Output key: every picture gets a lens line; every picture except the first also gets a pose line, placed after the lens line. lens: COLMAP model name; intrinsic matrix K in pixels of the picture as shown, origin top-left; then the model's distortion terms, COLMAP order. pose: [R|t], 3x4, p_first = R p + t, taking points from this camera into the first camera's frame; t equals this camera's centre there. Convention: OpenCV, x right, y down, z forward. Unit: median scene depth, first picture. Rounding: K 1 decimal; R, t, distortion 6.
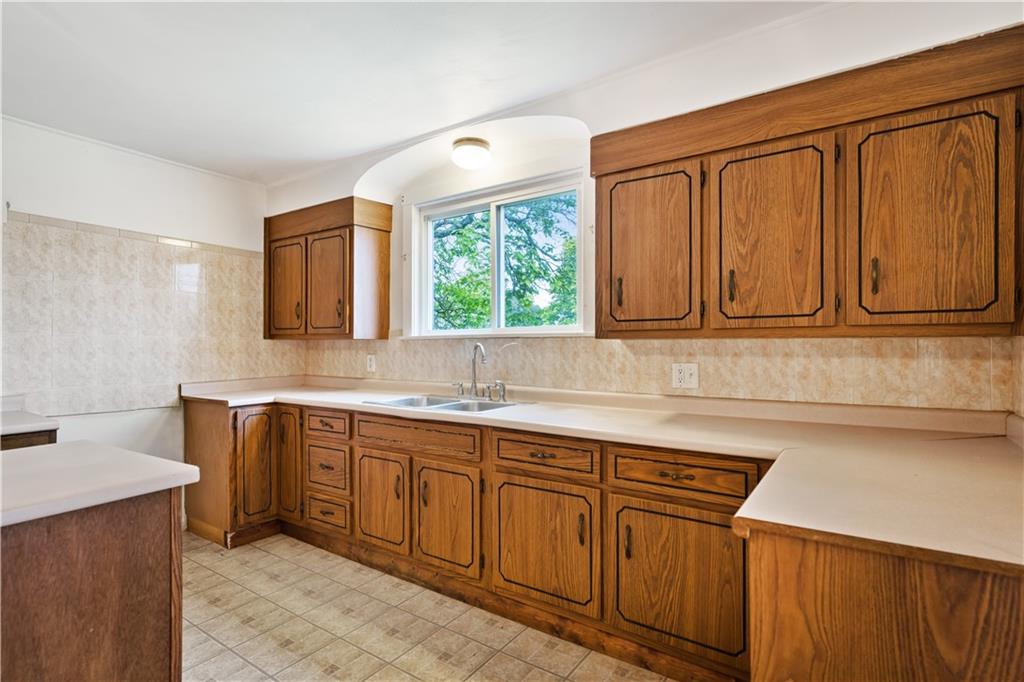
lens RADIAL K [[508.7, 0, 512.0], [0, 508.7, 341.0], [0, 0, 1]] dist [0.001345, 0.000176]
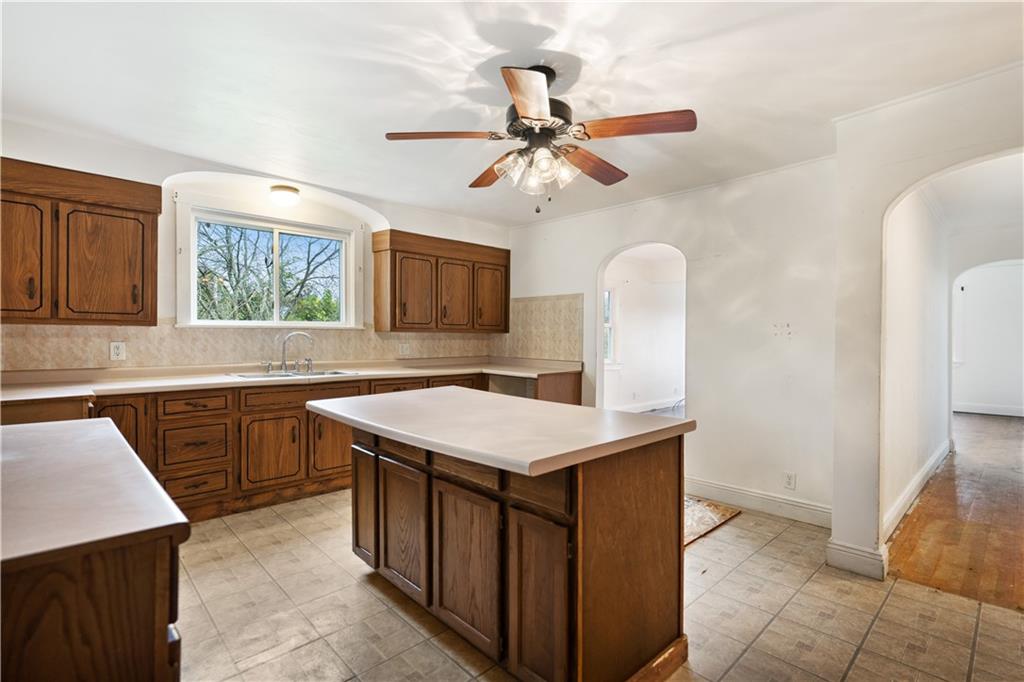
lens RADIAL K [[476.4, 0, 512.0], [0, 476.4, 341.0], [0, 0, 1]] dist [0.000075, -0.000029]
pose [[0.197365, -0.003812, 0.980323, -1.437372], [-0.012042, 0.999908, 0.006313, 0.013926], [-0.980256, -0.013051, 0.197301, 0.158880]]
